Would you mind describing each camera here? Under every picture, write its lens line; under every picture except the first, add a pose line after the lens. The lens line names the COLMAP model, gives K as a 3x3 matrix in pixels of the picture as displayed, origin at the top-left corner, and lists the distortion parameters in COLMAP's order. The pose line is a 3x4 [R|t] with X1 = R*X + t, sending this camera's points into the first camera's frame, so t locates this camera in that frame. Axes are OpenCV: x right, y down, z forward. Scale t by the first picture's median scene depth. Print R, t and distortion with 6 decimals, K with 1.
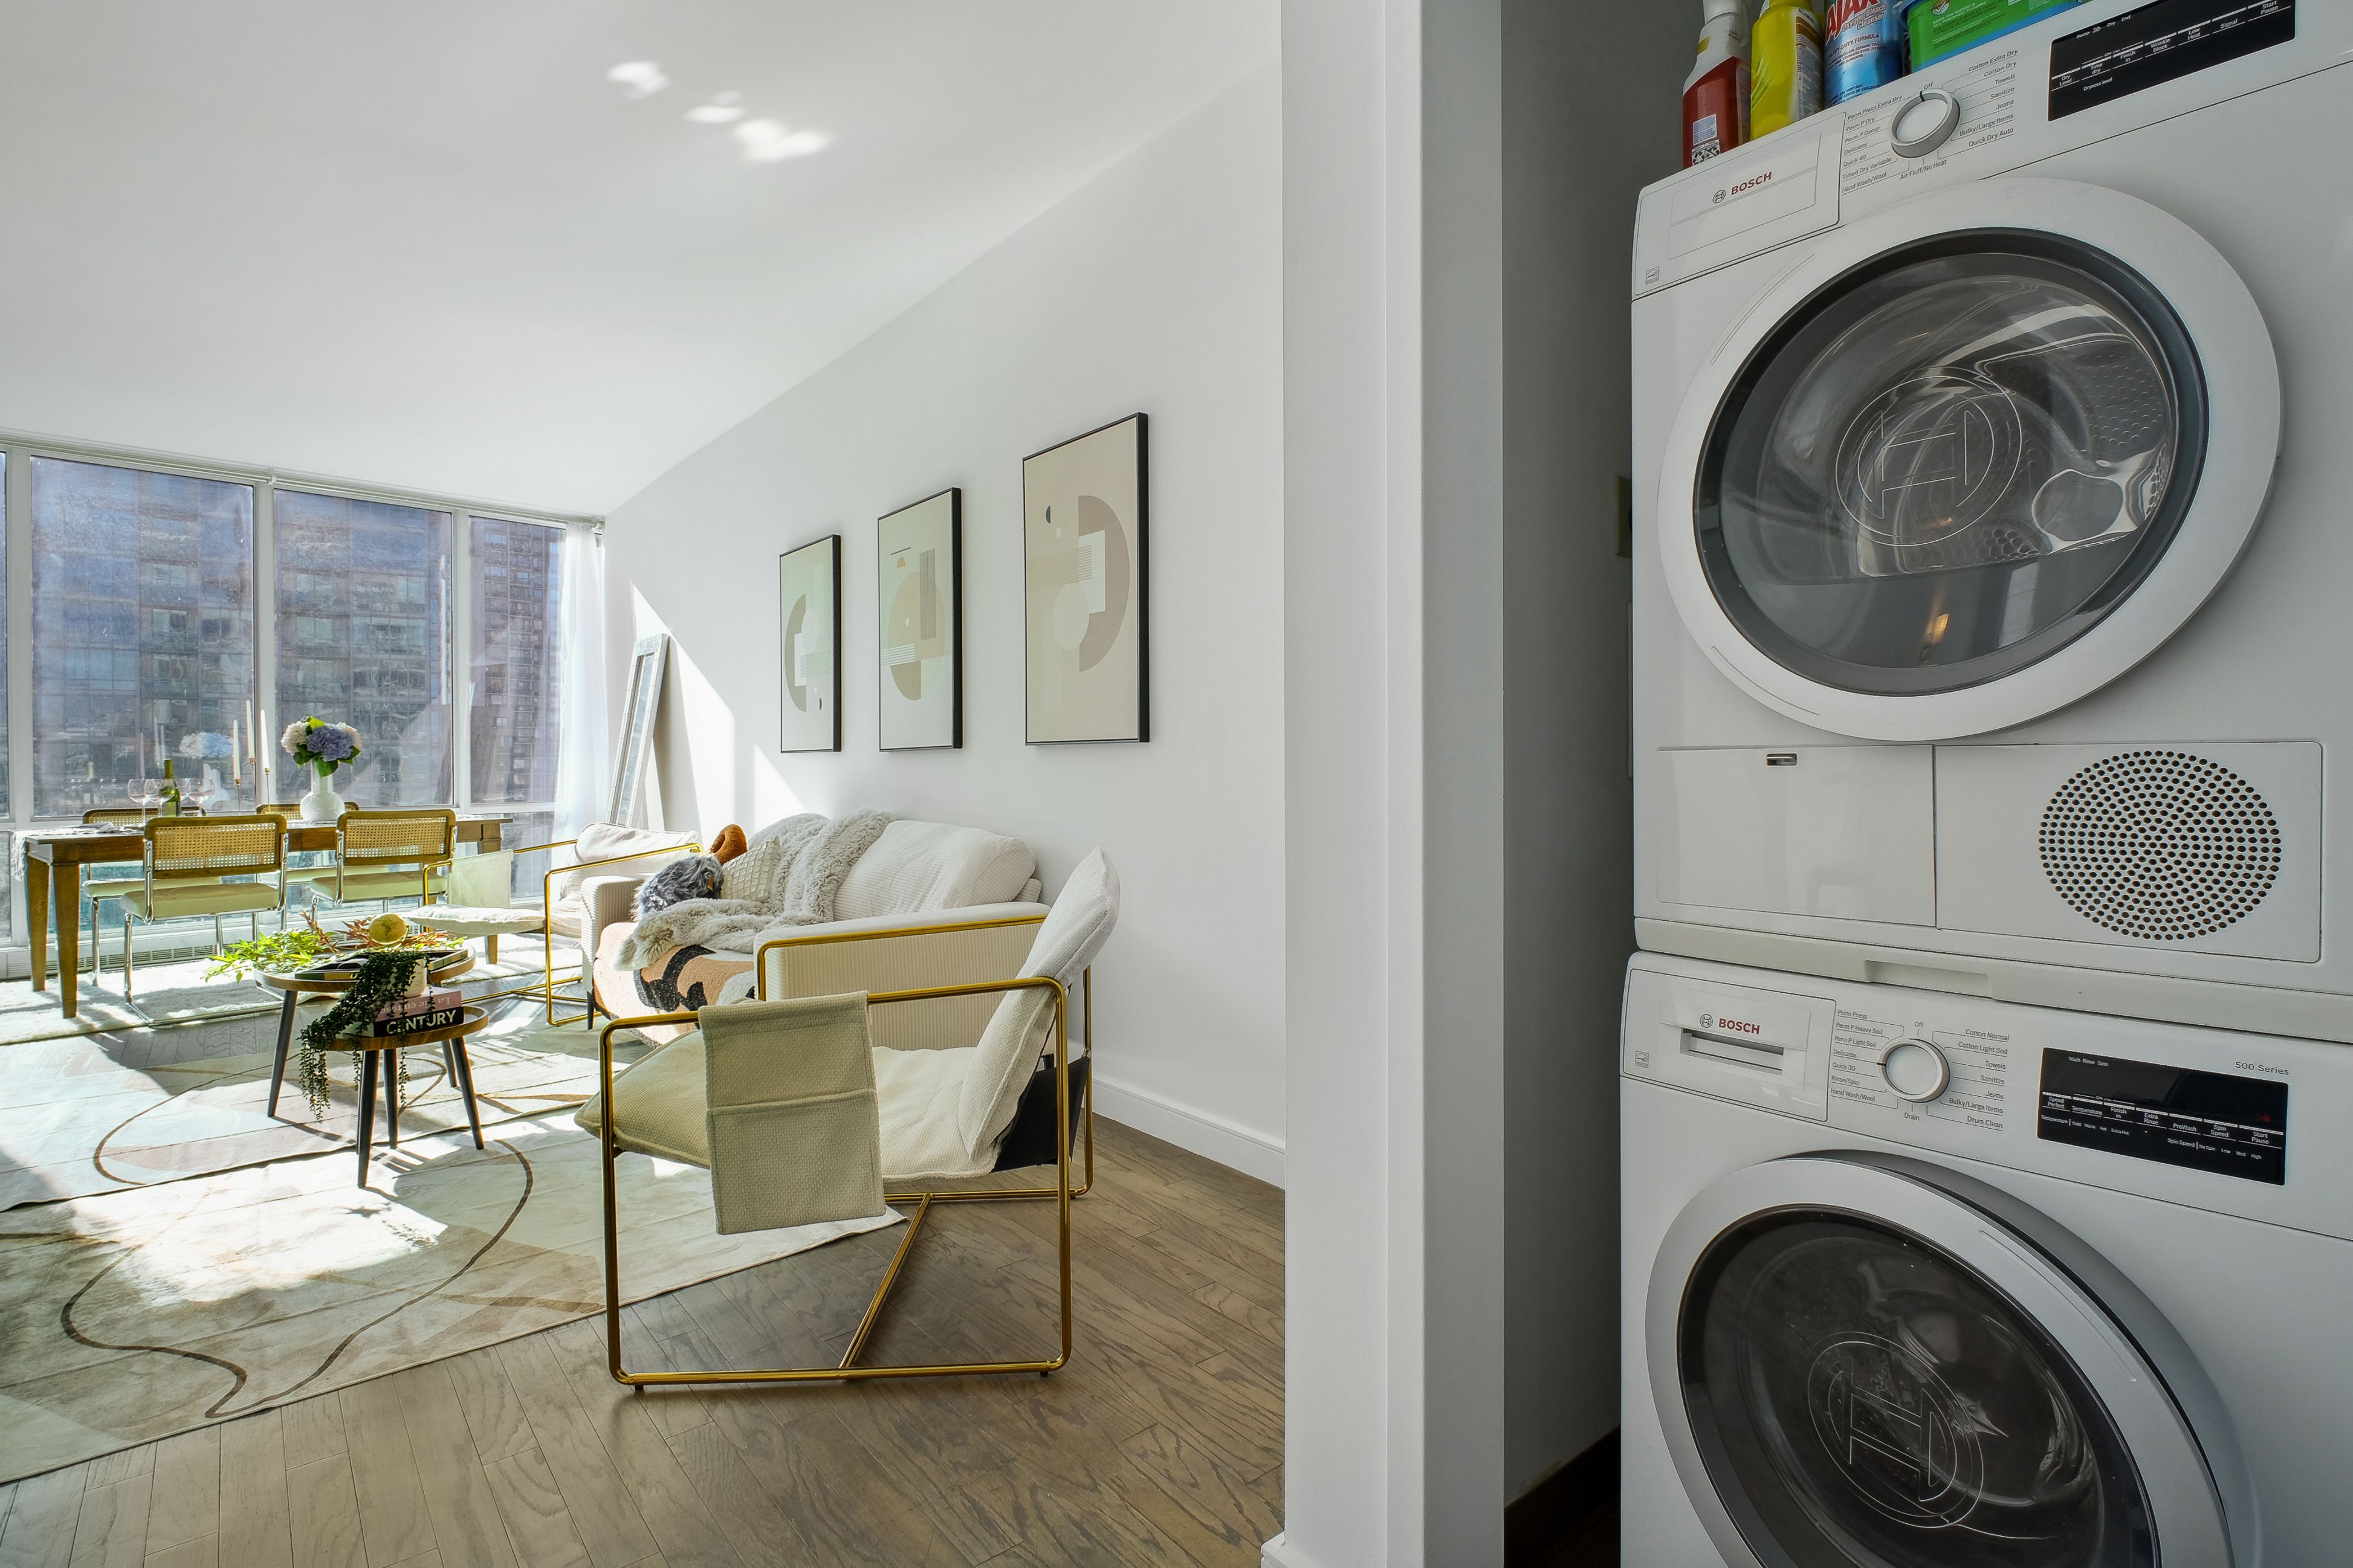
lens RADIAL K [[1146.4, 0, 1200.8], [0, 1146.4, 769.3], [0, 0, 1]] dist [0.000679, -0.004495]
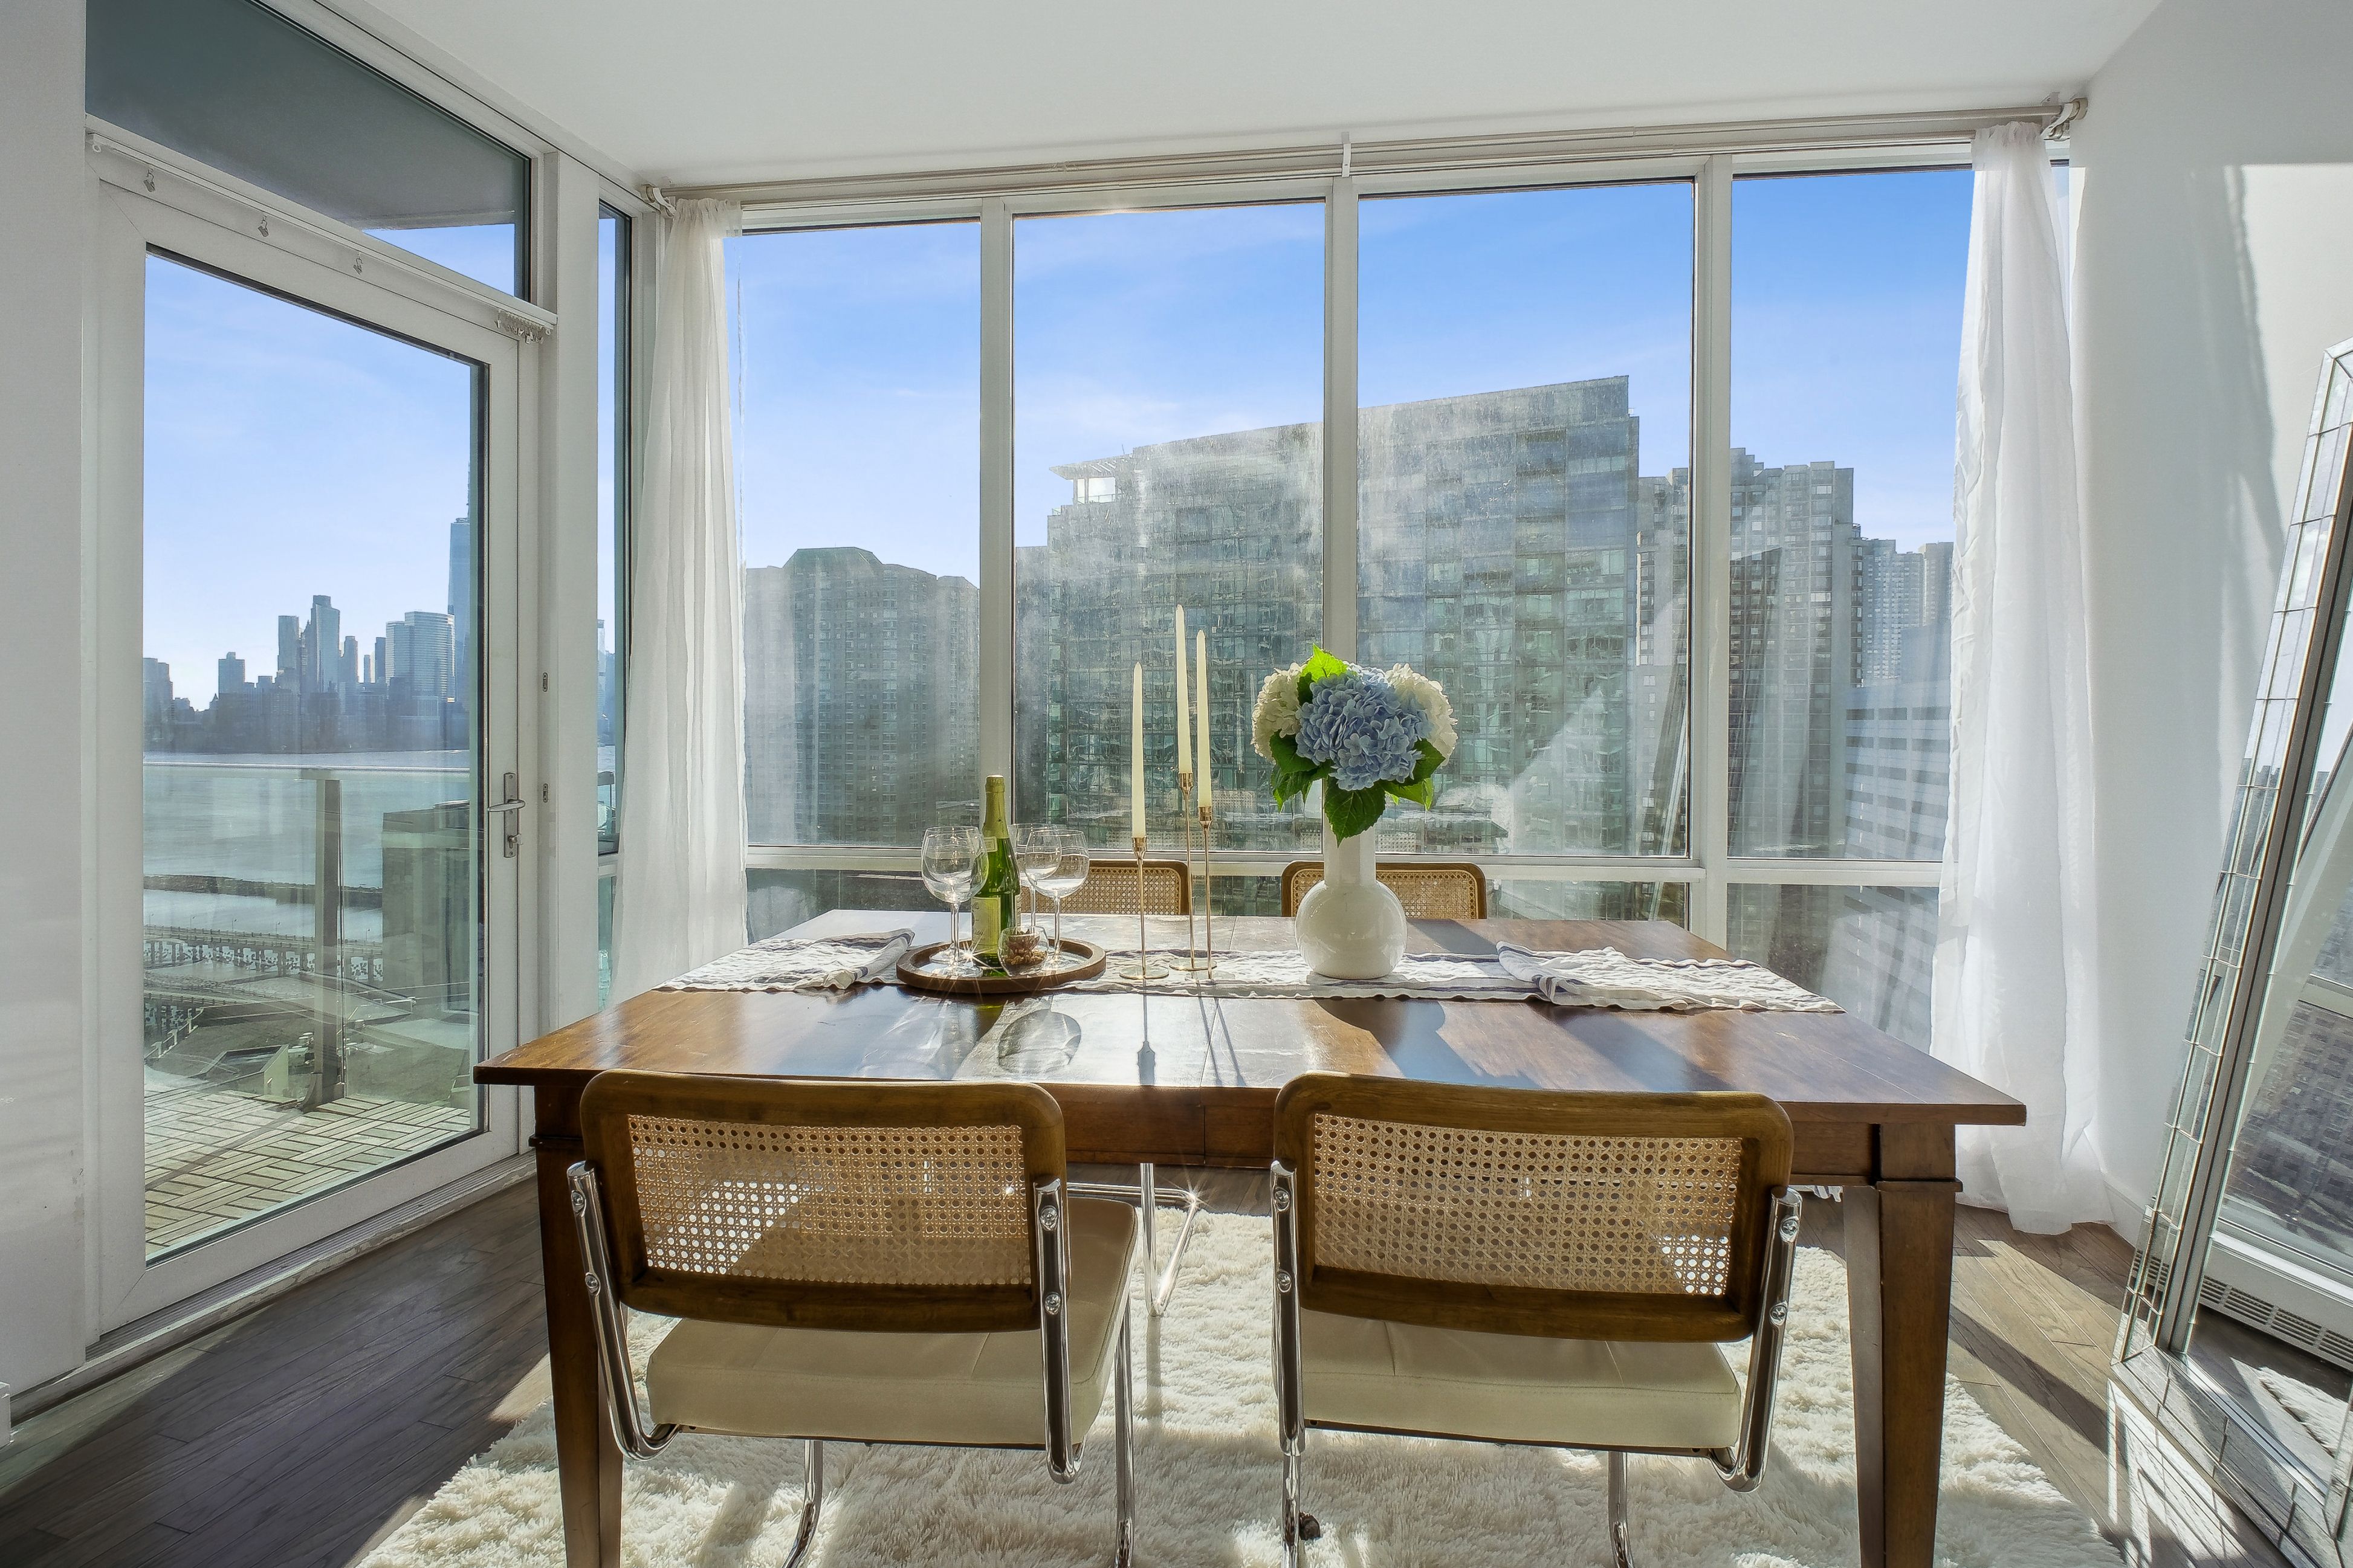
lens RADIAL K [[1104.0, 0, 1175.7], [0, 1104.0, 732.7], [0, 0, 1]] dist [-0.004463, -0.004954]
pose [[0.557631, 0.016977, -0.829916, -0.766272], [-0.010547, 0.999855, 0.013367, -0.036386], [0.830022, 0.001300, 0.557729, 1.121589]]
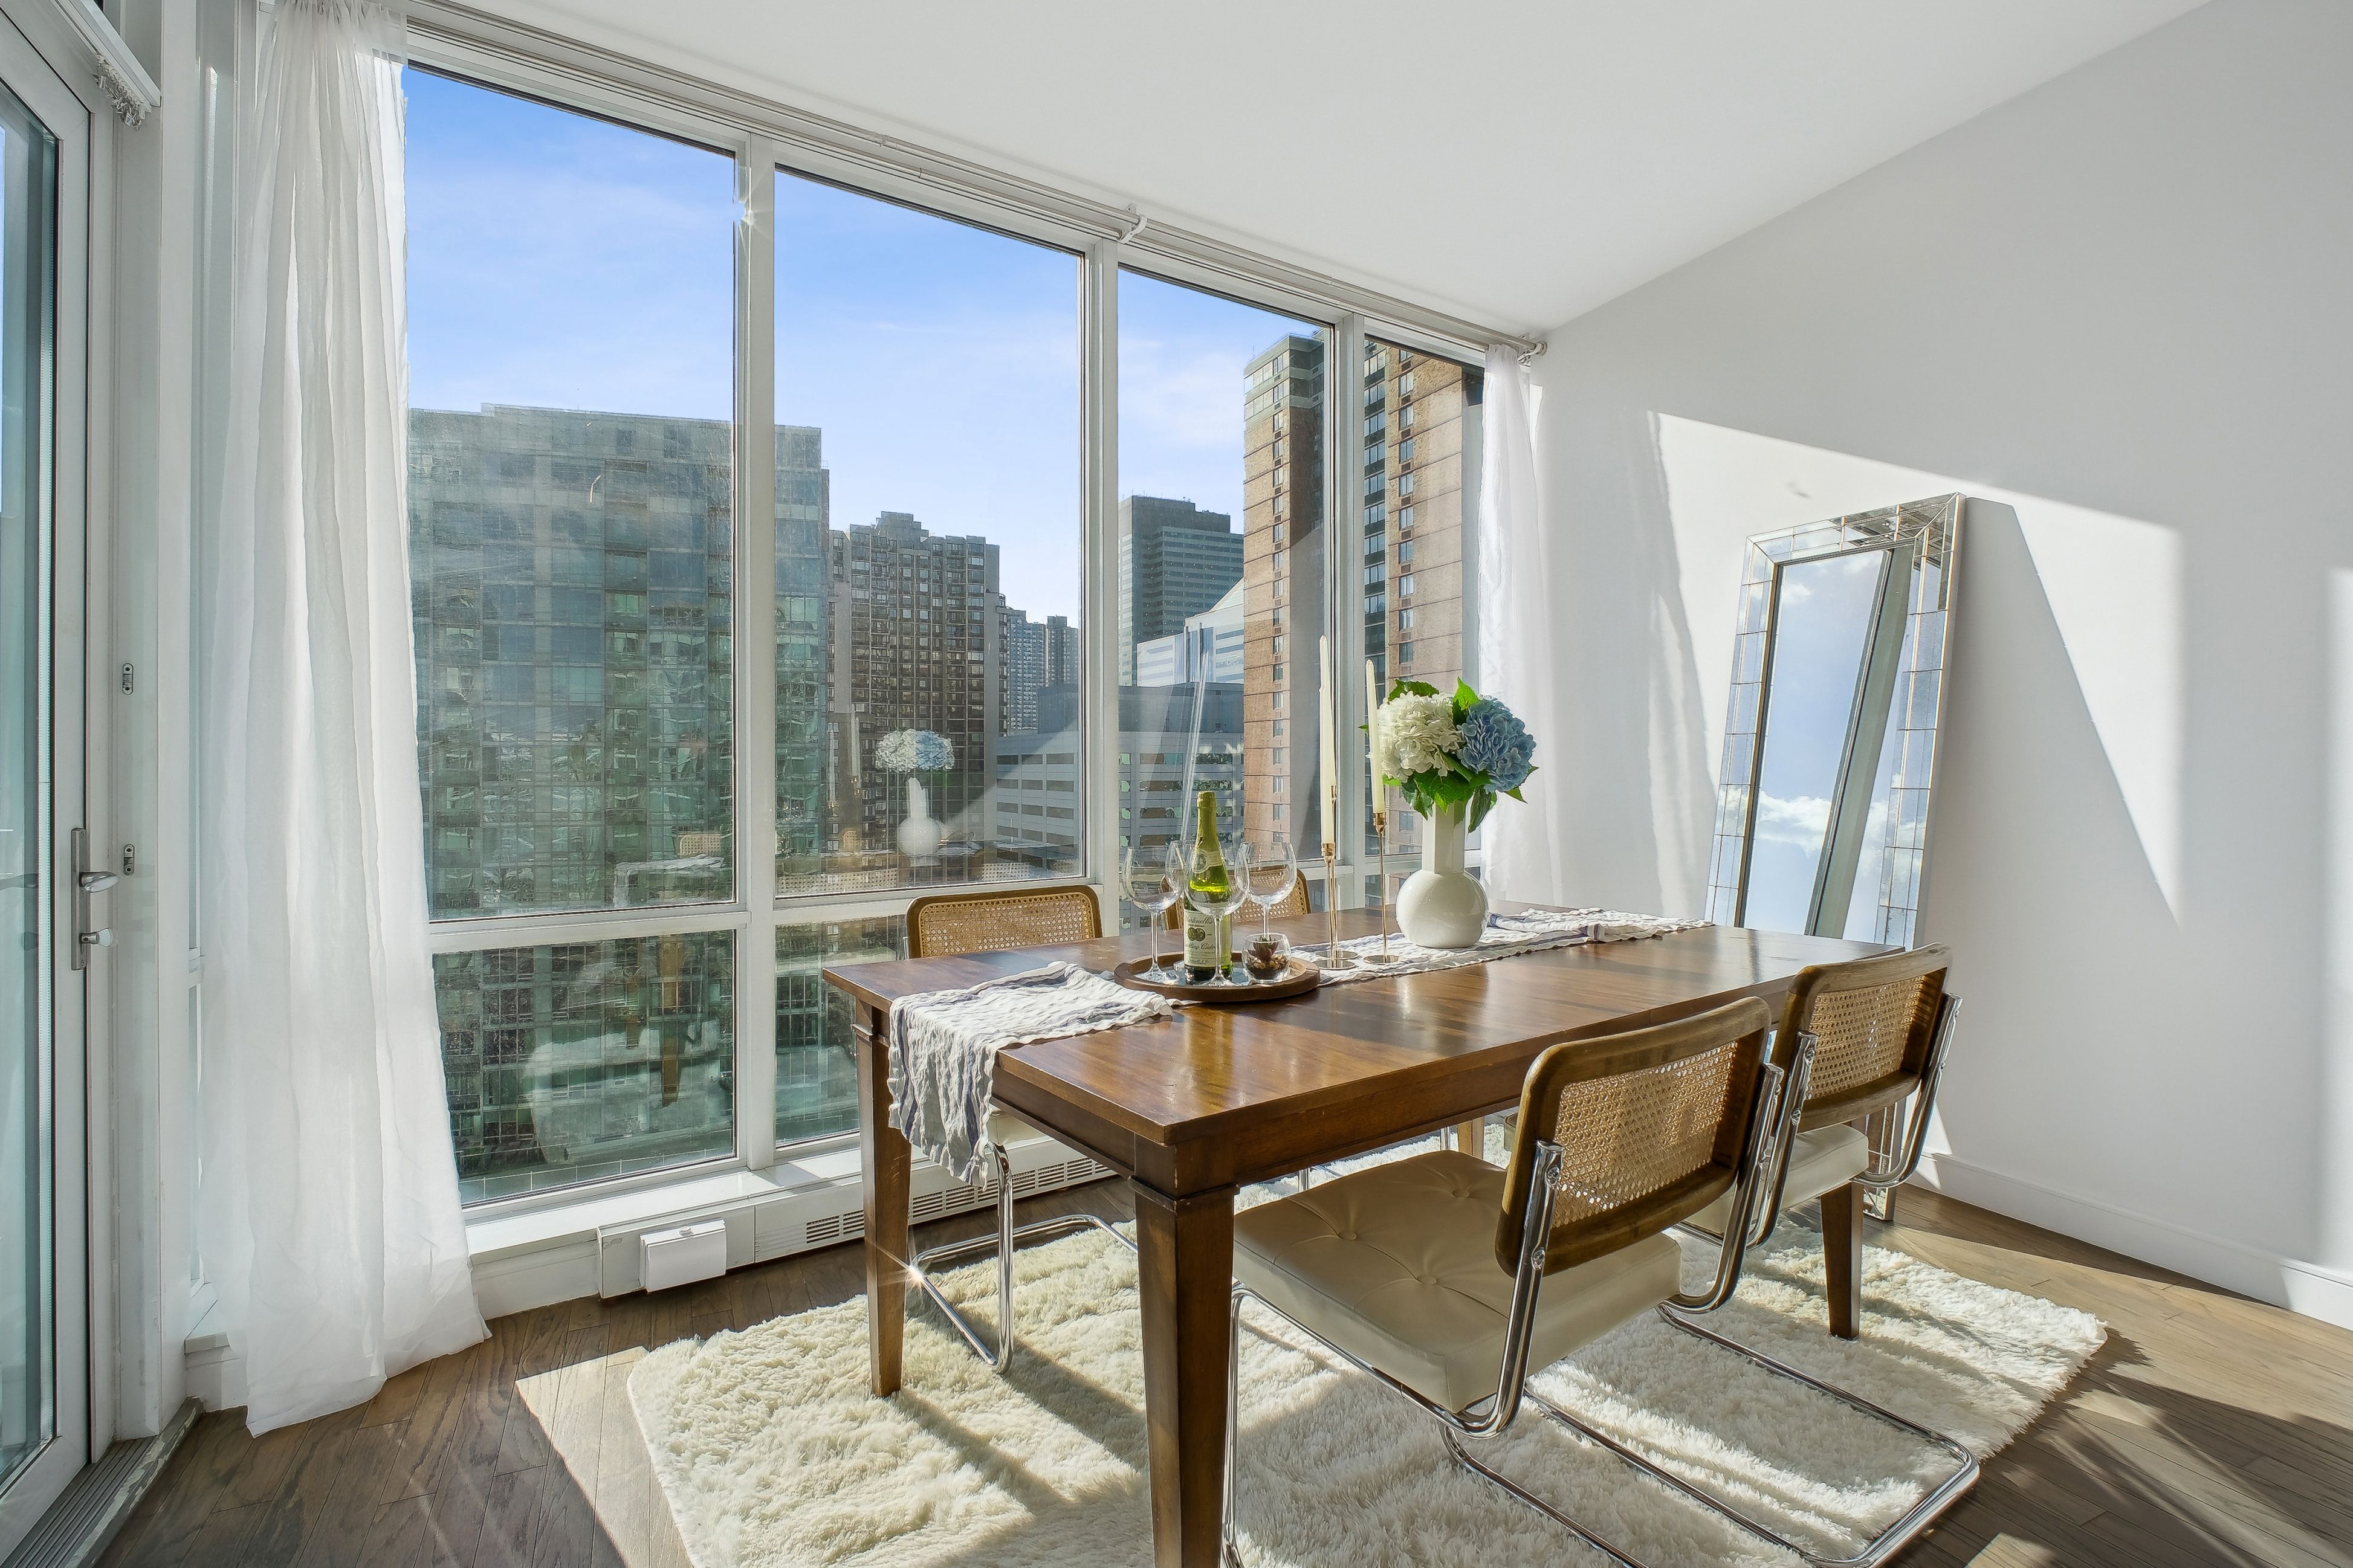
lens RADIAL K [[1116.0, 0, 1167.9], [0, 1116.0, 759.1], [0, 0, 1]] dist [-0.006269, -0.001096]
pose [[0.963089, 0.001721, -0.269178, -1.080620], [-0.004469, 0.999944, -0.009596, -0.020295], [0.269146, 0.010445, 0.963043, 0.863111]]
